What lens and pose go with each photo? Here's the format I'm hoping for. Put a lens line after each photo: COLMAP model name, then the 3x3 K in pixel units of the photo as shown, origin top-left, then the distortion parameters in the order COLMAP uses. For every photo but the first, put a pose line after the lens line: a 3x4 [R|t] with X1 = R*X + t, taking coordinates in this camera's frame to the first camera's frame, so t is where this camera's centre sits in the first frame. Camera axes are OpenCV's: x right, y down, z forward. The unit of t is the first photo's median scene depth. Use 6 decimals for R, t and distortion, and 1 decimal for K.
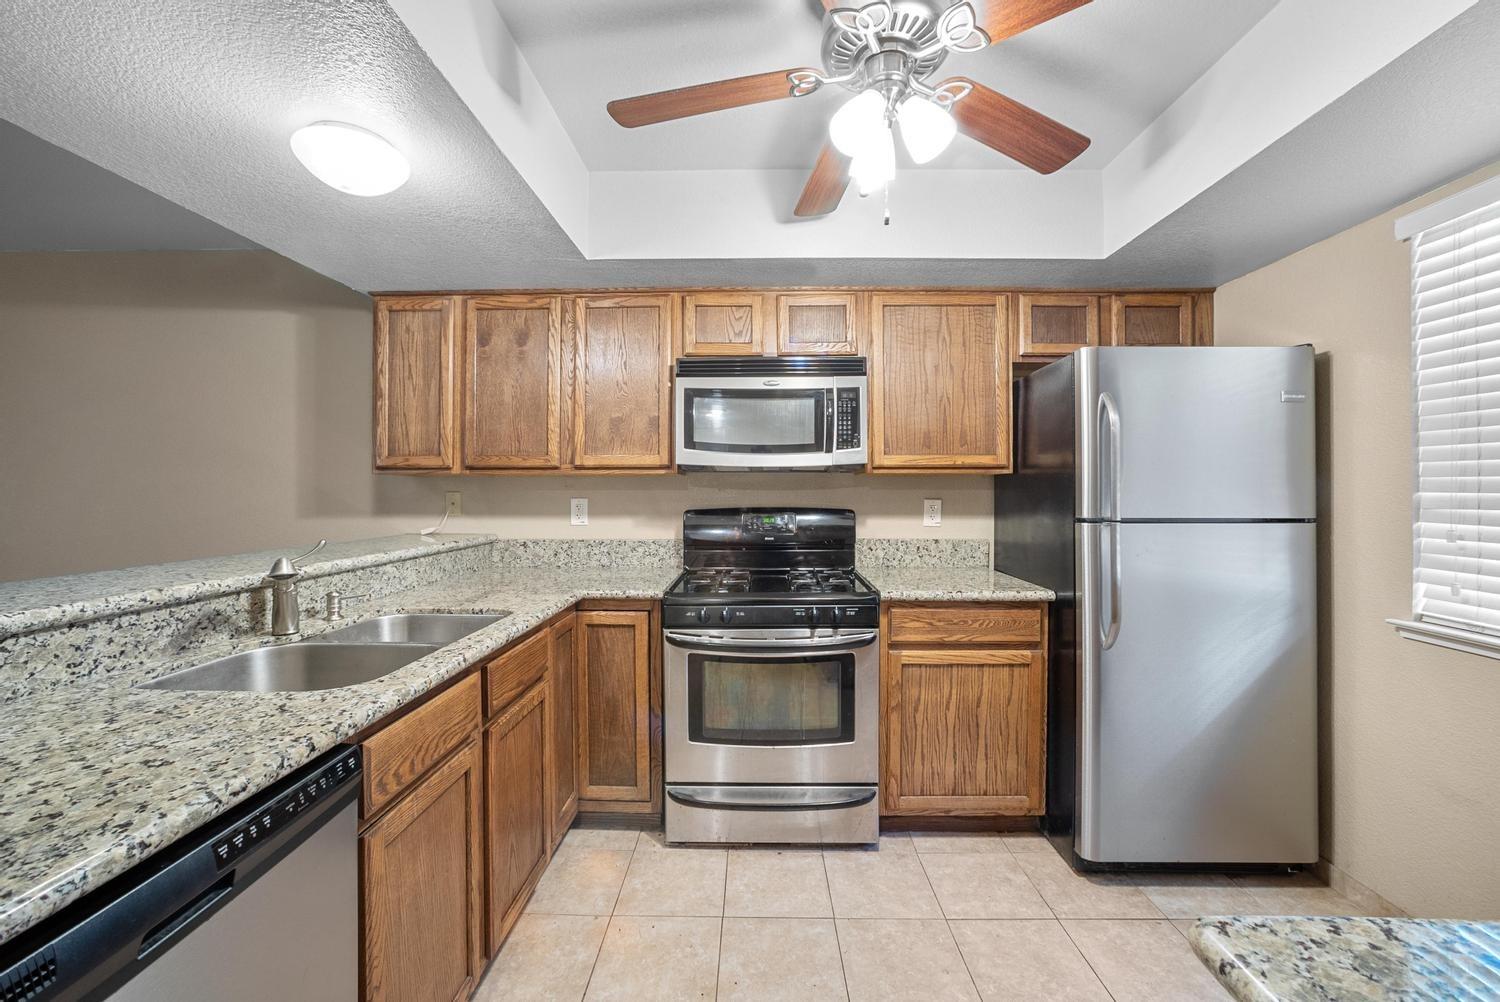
lens RADIAL K [[599.8, 0, 750.0], [0, 599.8, 501.0], [0, 0, 1]] dist [-0.061956, 0.021737]
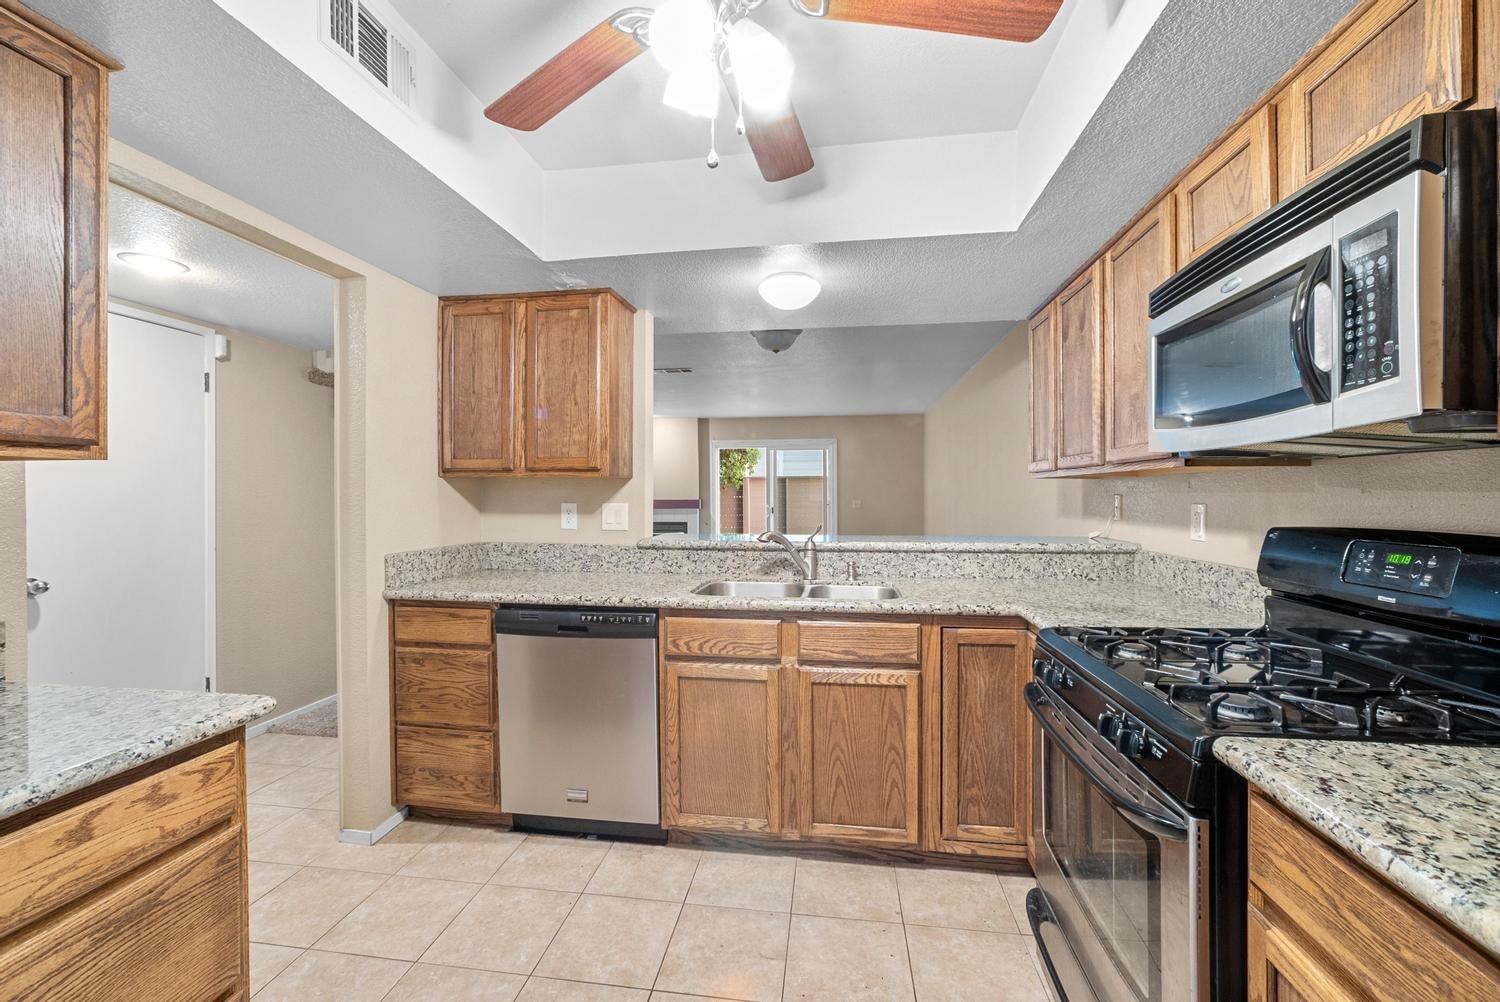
lens RADIAL K [[577.7, 0, 751.5], [0, 577.7, 485.8], [0, 0, 1]] dist [0.034314, -0.009387]
pose [[-0.120618, -0.012033, -0.992626, 0.613388], [-0.009141, 0.999898, -0.011010, -0.016829], [0.992657, 0.007746, -0.120715, 0.691239]]
